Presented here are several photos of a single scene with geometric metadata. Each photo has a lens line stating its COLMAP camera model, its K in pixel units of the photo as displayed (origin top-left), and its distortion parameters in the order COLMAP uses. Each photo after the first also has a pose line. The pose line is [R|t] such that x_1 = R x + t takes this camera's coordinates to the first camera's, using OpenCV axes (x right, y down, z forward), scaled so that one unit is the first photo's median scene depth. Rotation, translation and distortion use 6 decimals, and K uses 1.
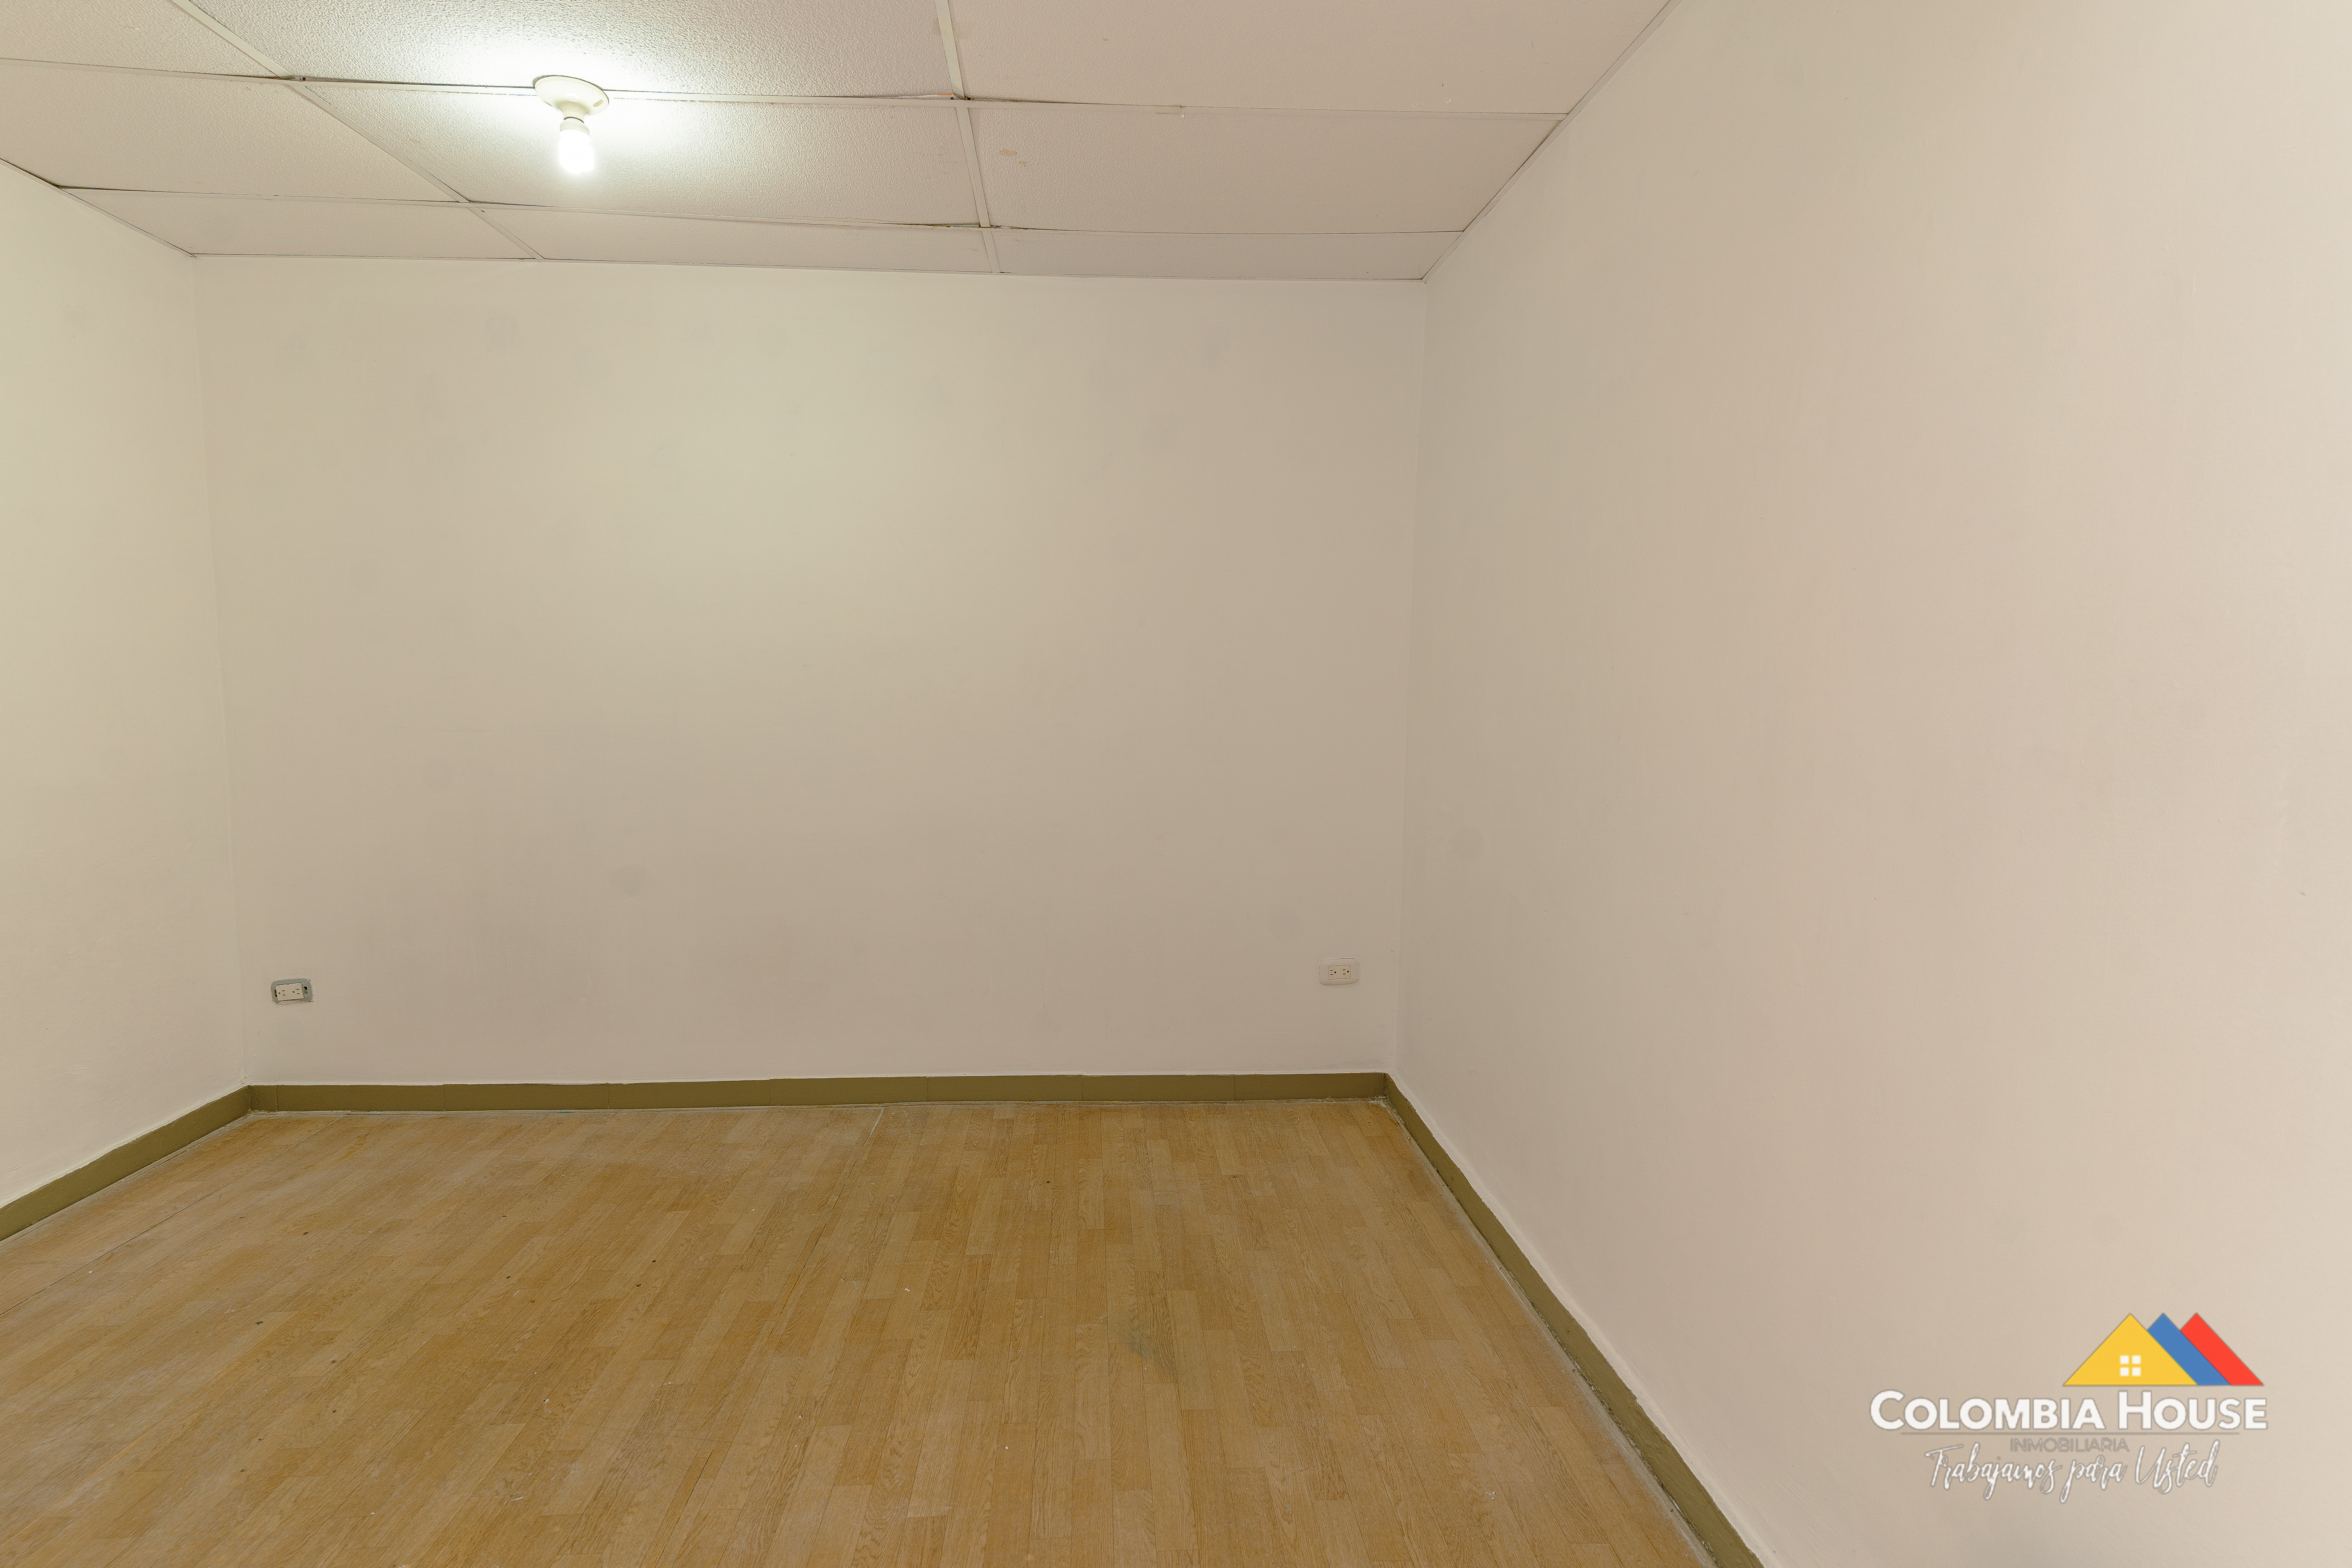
lens RADIAL K [[1122.8, 0, 1157.9], [0, 1122.8, 778.4], [0, 0, 1]] dist [-0.002596, -0.000475]
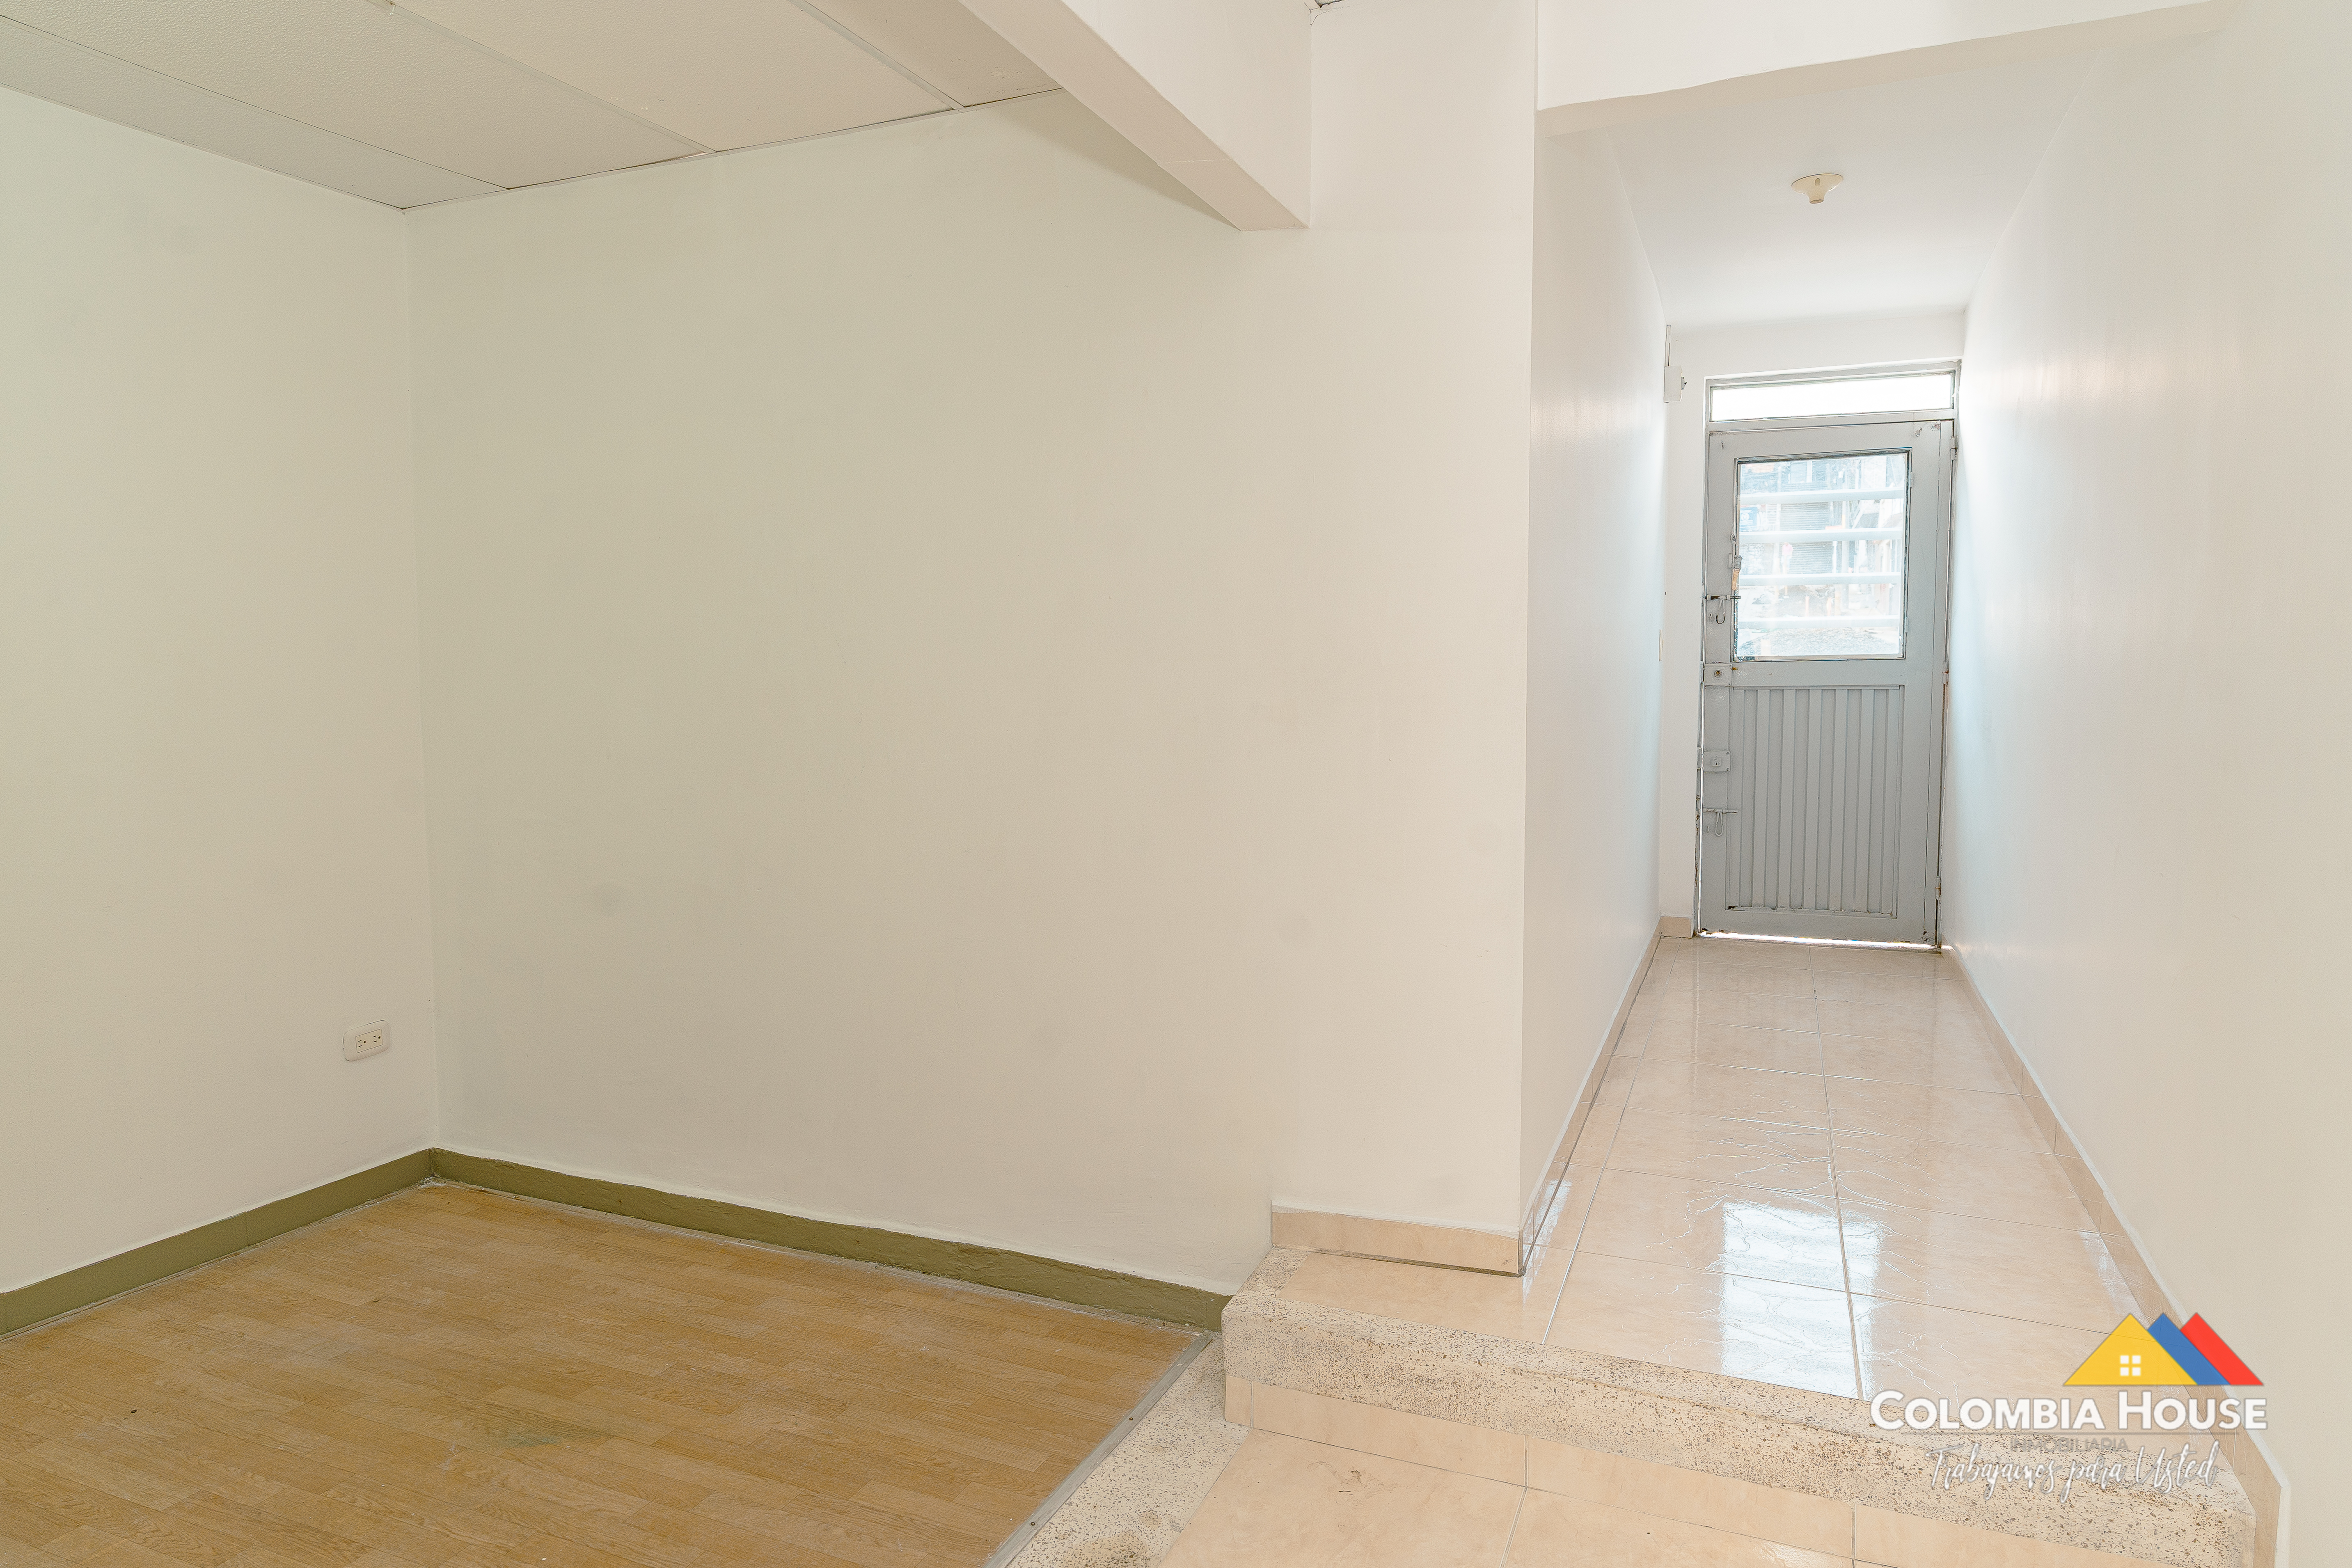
lens RADIAL K [[1376.1, 0, 1171.7], [0, 1376.1, 772.1], [0, 0, 1]] dist [0.001153, -0.000969]
pose [[0.467805, -0.072185, 0.880879, -0.446260], [0.088425, 0.995481, 0.034617, -0.002437], [-0.879397, 0.061698, 0.472074, 0.017194]]
